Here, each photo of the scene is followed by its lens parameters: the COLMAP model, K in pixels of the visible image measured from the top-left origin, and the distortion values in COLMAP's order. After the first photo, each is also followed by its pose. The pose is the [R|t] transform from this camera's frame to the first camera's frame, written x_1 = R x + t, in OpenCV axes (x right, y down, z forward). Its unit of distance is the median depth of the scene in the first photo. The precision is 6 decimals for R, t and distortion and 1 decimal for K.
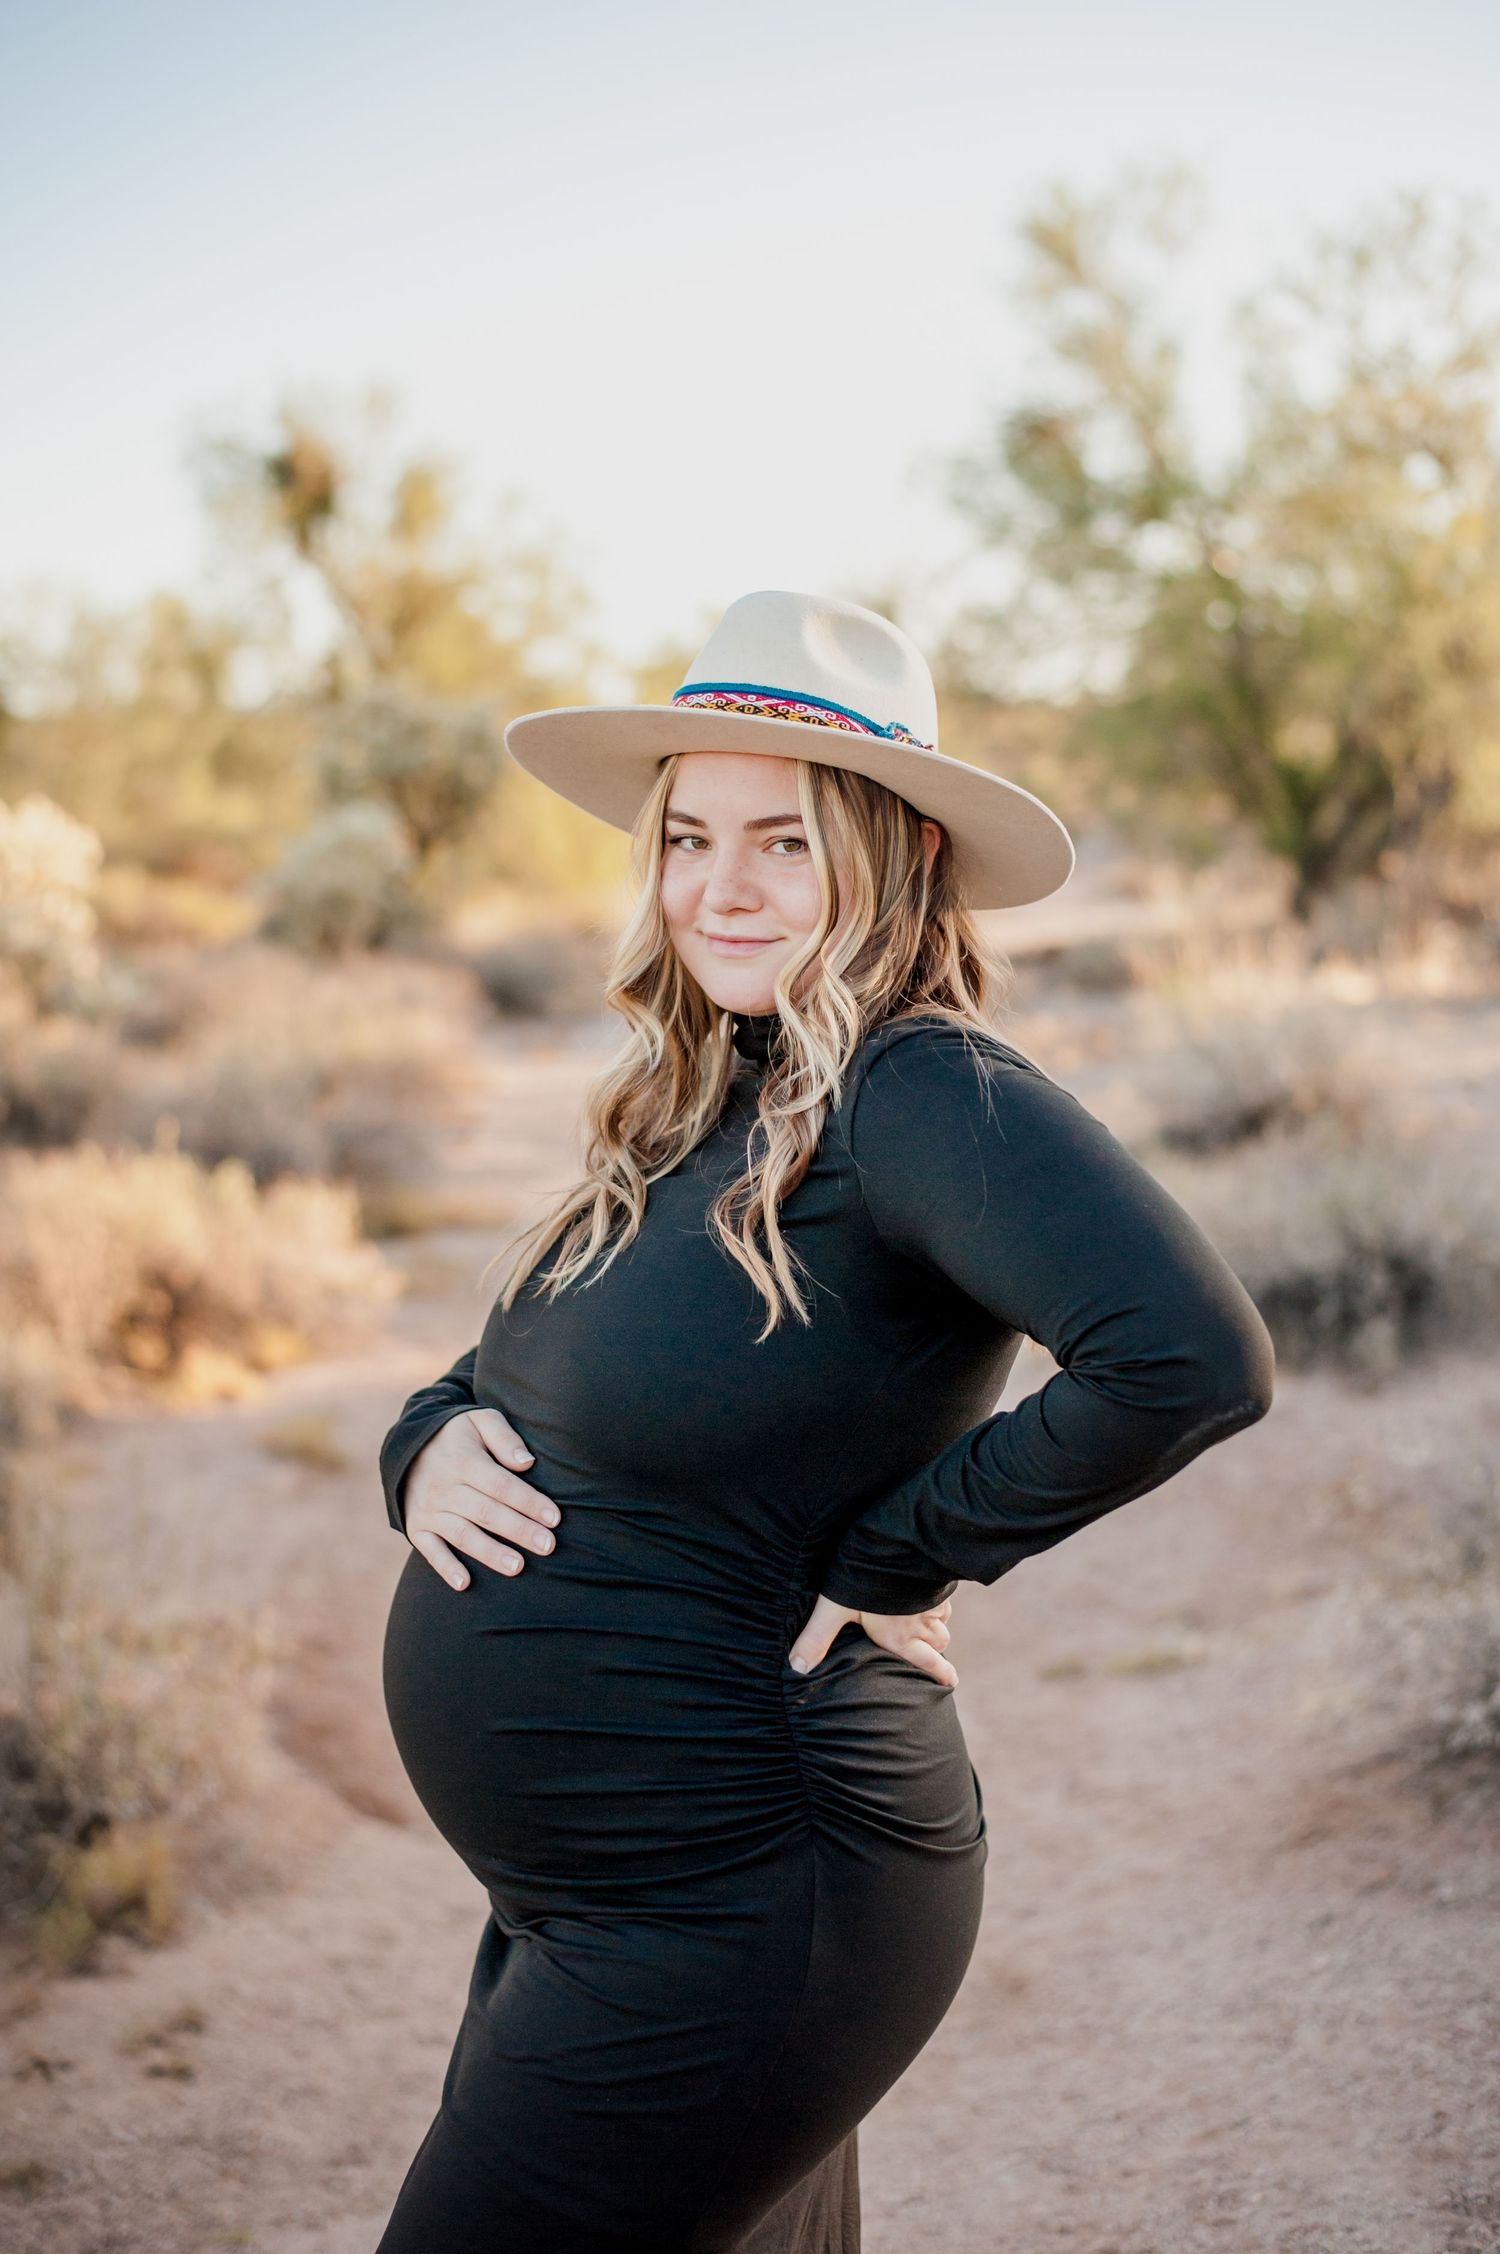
lens RADIAL K [[3182.7, 0, 744.4], [0, 3182.7, 949.1], [0, 0, 1]] dist [-0.127347, 0.084799]
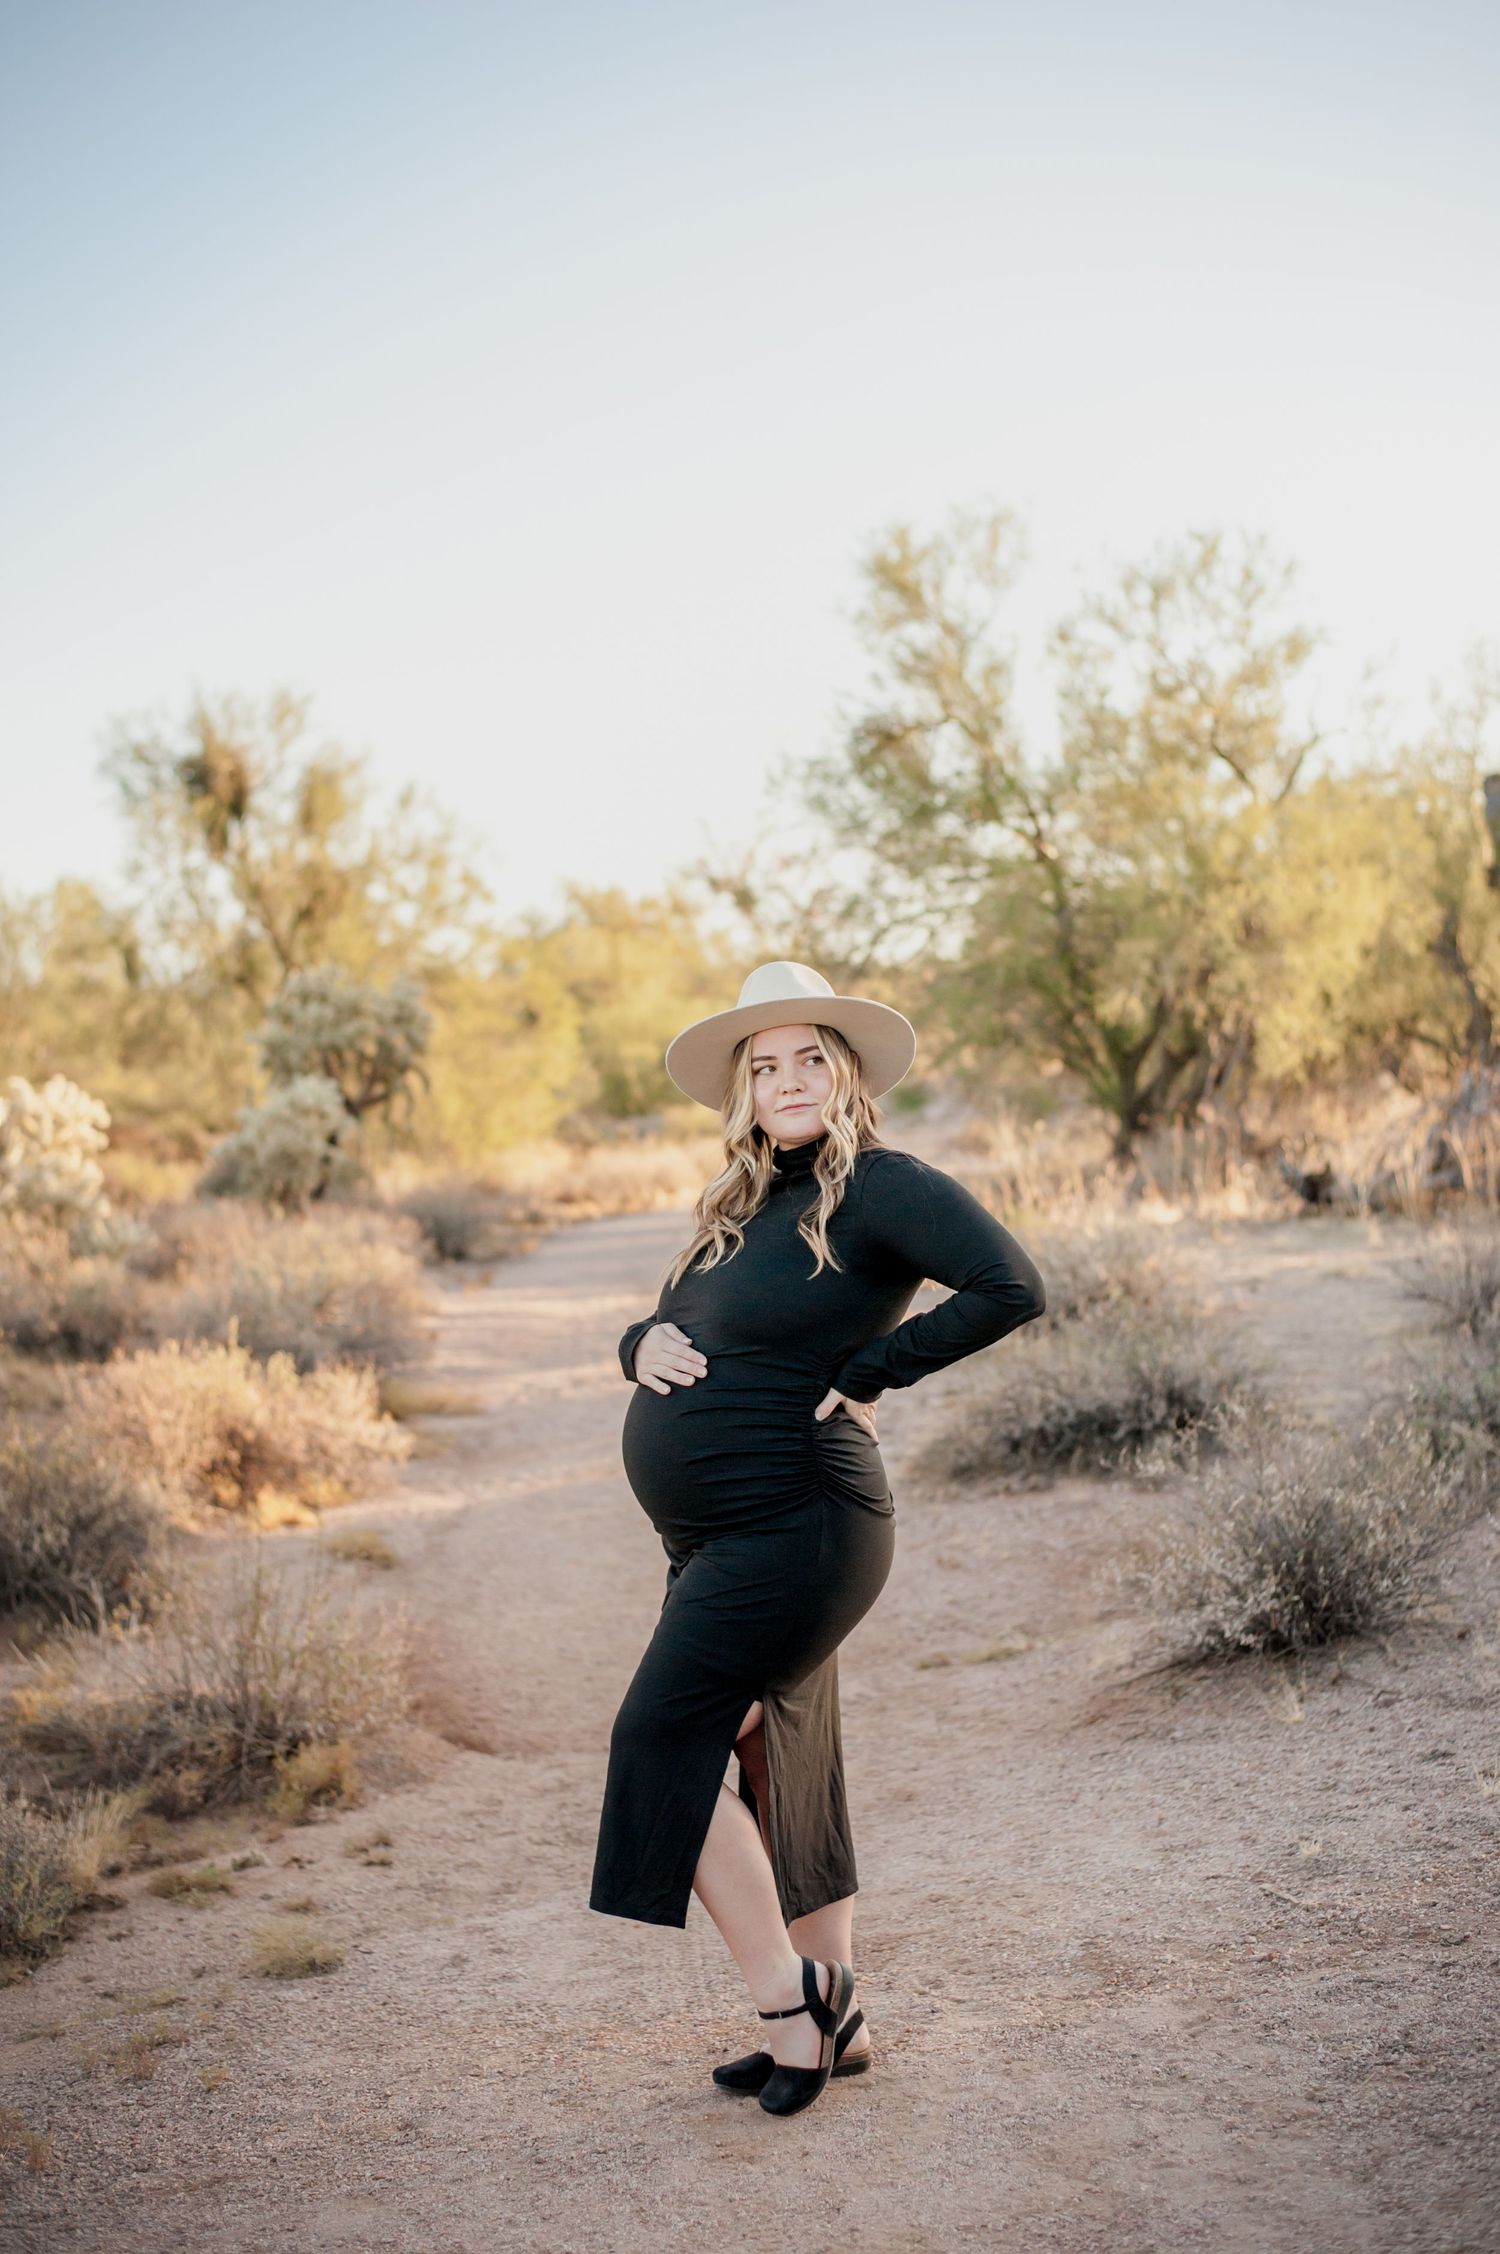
lens RADIAL K [[3283.0, 0, 797.8], [0, 3283.0, 1037.9], [0, 0, 1]] dist [-0.107522, 0.045979]
pose [[0.997710, -0.018450, 0.065077, -0.019880], [0.022124, 0.998175, -0.056198, 0.011186], [-0.063921, 0.057509, 0.996297, -0.189265]]
